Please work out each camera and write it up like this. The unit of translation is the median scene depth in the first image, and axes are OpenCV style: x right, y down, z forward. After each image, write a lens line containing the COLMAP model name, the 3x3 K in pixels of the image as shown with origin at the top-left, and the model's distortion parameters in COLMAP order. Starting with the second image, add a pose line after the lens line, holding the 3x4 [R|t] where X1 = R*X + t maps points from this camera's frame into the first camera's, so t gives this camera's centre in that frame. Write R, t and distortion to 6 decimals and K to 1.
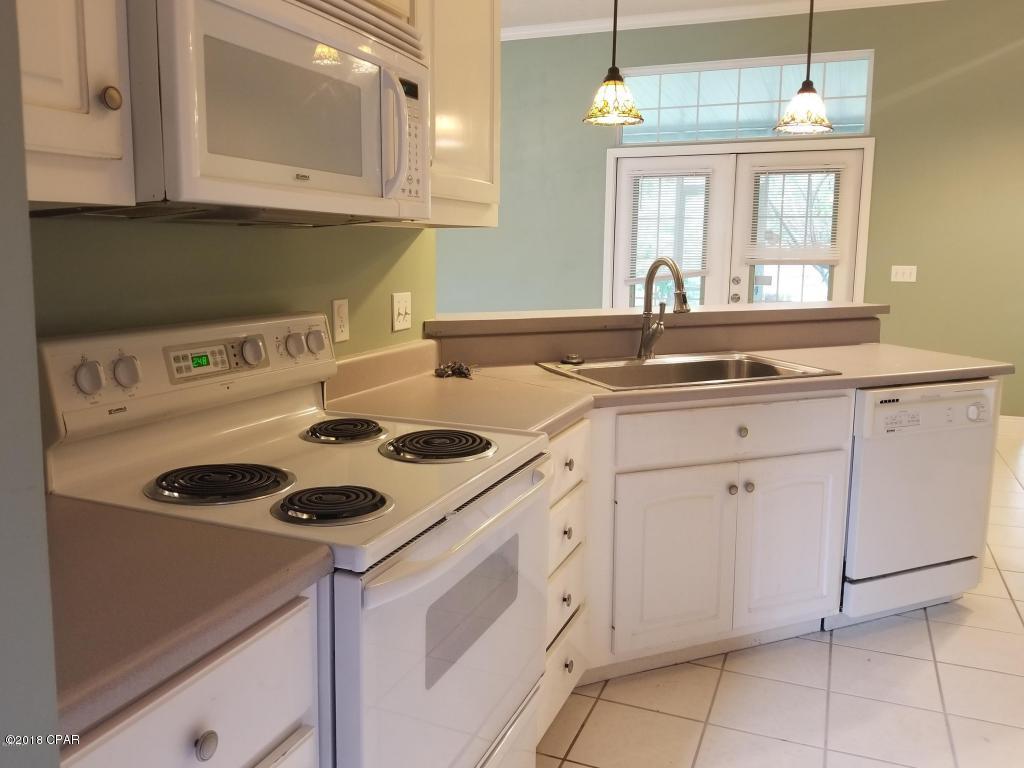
lens RADIAL K [[824.2, 0, 525.9], [0, 824.2, 341.9], [0, 0, 1]] dist [0.004548, 0.000324]
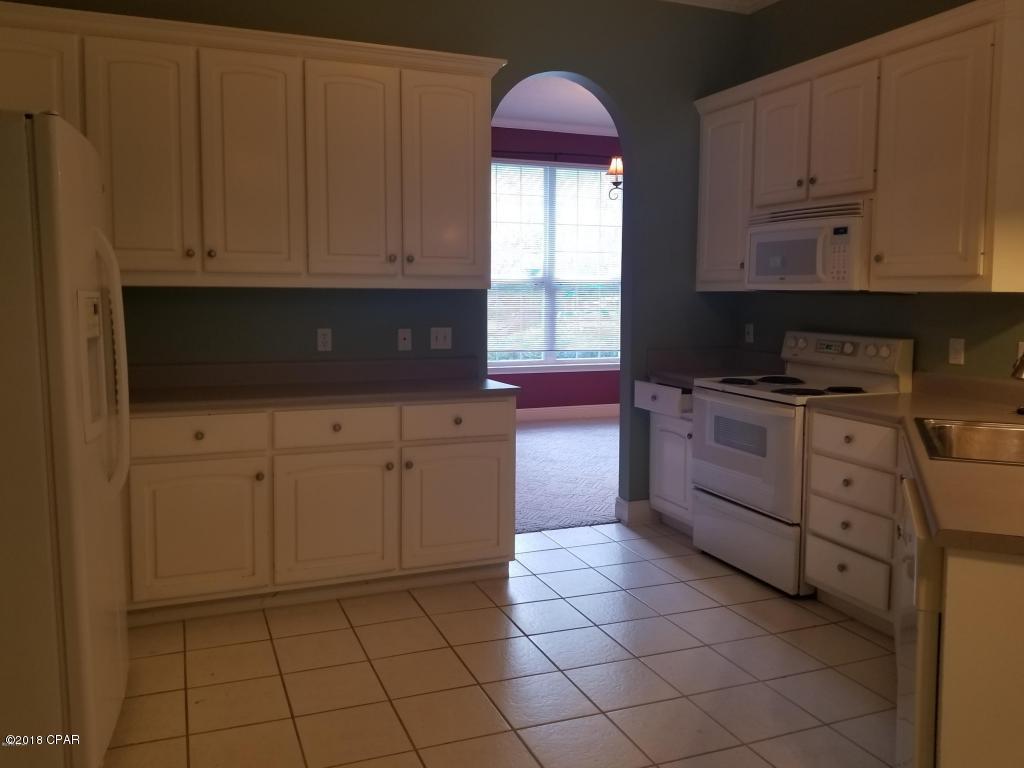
lens RADIAL K [[824.2, 0, 515.7], [0, 824.2, 378.0], [0, 0, 1]] dist [0.004548, 0.000324]
pose [[-0.725426, 0.041960, -0.687020, 0.754047], [-0.110010, 0.978241, 0.175906, -0.081874], [0.679452, 0.203186, -0.705025, 0.769586]]
